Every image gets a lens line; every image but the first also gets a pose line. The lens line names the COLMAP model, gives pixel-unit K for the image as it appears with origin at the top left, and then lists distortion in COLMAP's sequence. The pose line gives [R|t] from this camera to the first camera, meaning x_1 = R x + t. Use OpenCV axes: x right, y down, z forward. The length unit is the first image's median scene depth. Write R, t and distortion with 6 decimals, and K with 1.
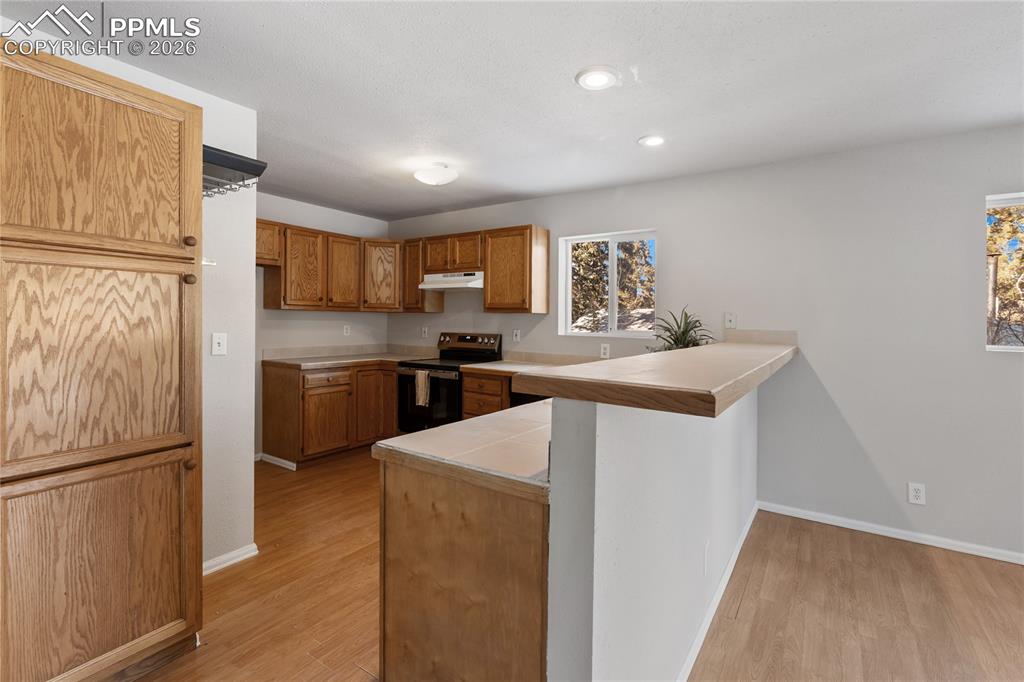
lens RADIAL K [[462.6, 0, 512.0], [0, 462.6, 341.0], [0, 0, 1]] dist [-0.002183, -0.000470]
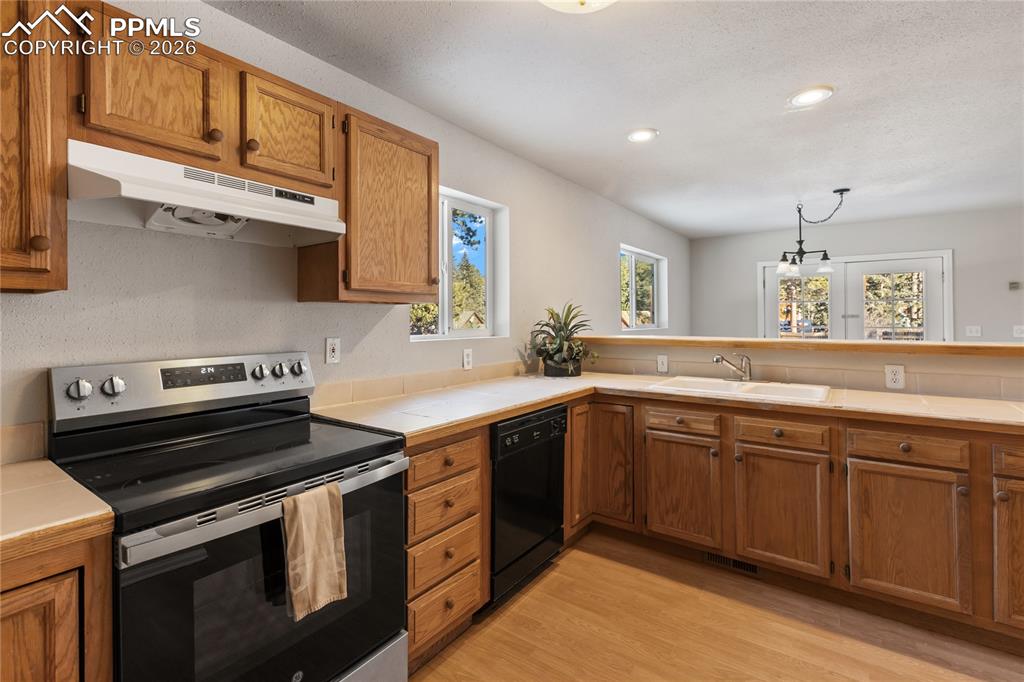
lens RADIAL K [[467.8, 0, 509.5], [0, 467.8, 323.8], [0, 0, 1]] dist [0.002534, 0.000320]
pose [[0.031857, -0.024281, 0.999197, -0.456716], [0.051517, 0.998416, 0.022620, -0.040544], [-0.998164, 0.050755, 0.033057, 0.803843]]
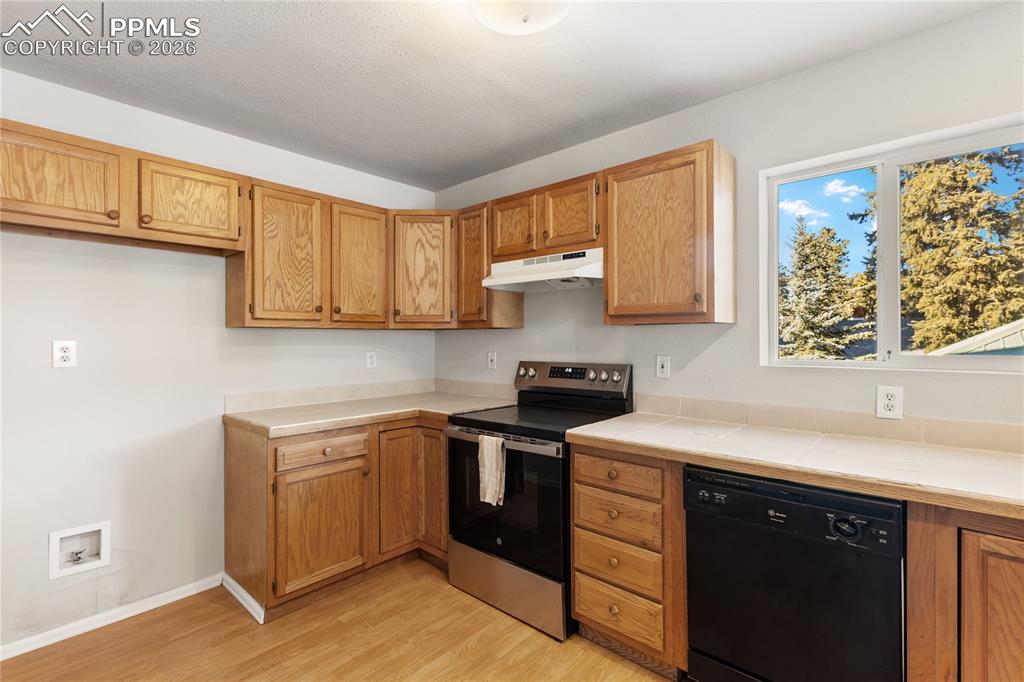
lens RADIAL K [[474.8, 0, 512.0], [0, 474.8, 341.0], [0, 0, 1]] dist [0.000085, -0.000070]
pose [[0.991176, -0.019373, -0.131132, -0.091129], [0.013848, 0.998983, -0.042912, -0.020297], [0.131829, 0.040718, 0.990436, 0.432471]]
